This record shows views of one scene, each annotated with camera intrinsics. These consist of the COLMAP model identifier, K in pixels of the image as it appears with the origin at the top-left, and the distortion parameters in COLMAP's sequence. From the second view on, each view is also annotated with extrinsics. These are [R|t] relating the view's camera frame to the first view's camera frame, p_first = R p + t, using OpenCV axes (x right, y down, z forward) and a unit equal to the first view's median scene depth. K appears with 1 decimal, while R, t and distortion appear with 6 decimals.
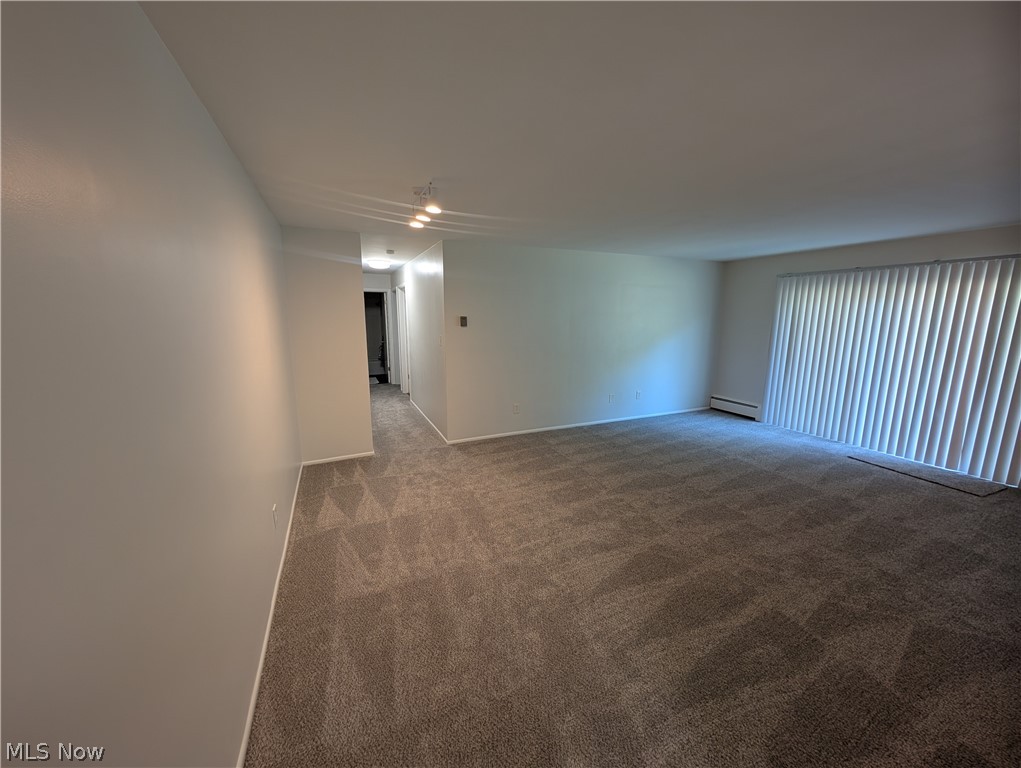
lens RADIAL K [[388.8, 0, 510.5], [0, 388.8, 384.0], [0, 0, 1]] dist [0.000346, 0.000496]
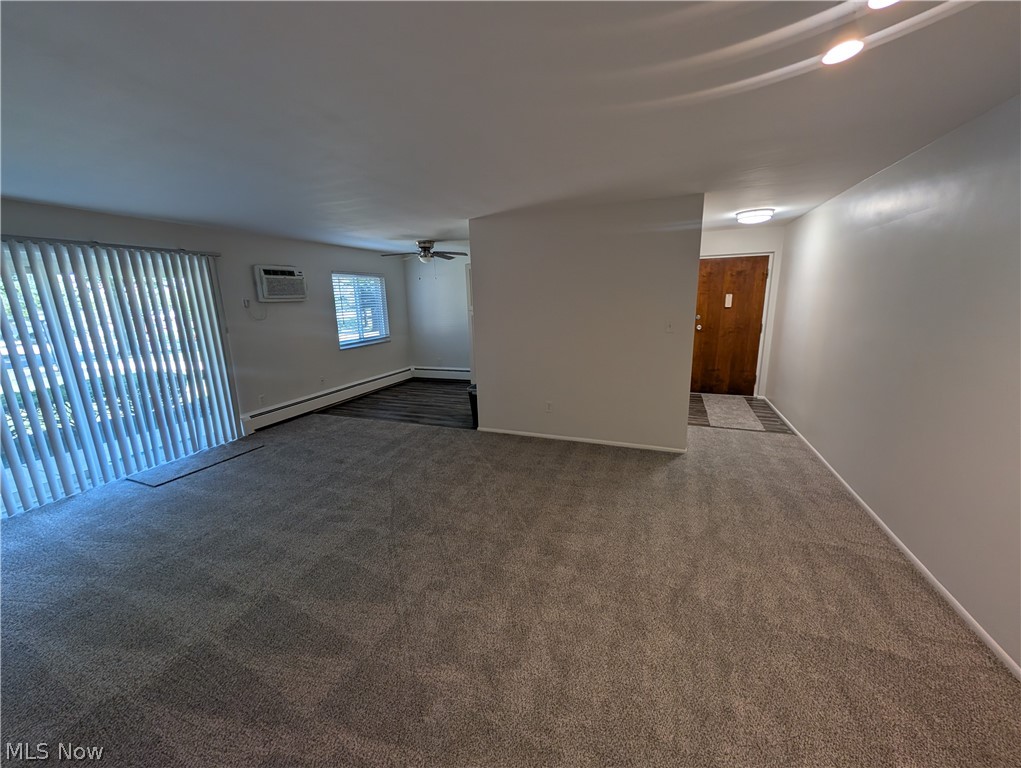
lens RADIAL K [[388.8, 0, 510.5], [0, 388.8, 384.0], [0, 0, 1]] dist [0.000346, 0.000496]
pose [[-0.705523, -0.129380, 0.696777, -0.174710], [0.164018, 0.926690, 0.338147, -0.166955], [-0.689446, 0.352855, -0.632580, 1.019993]]
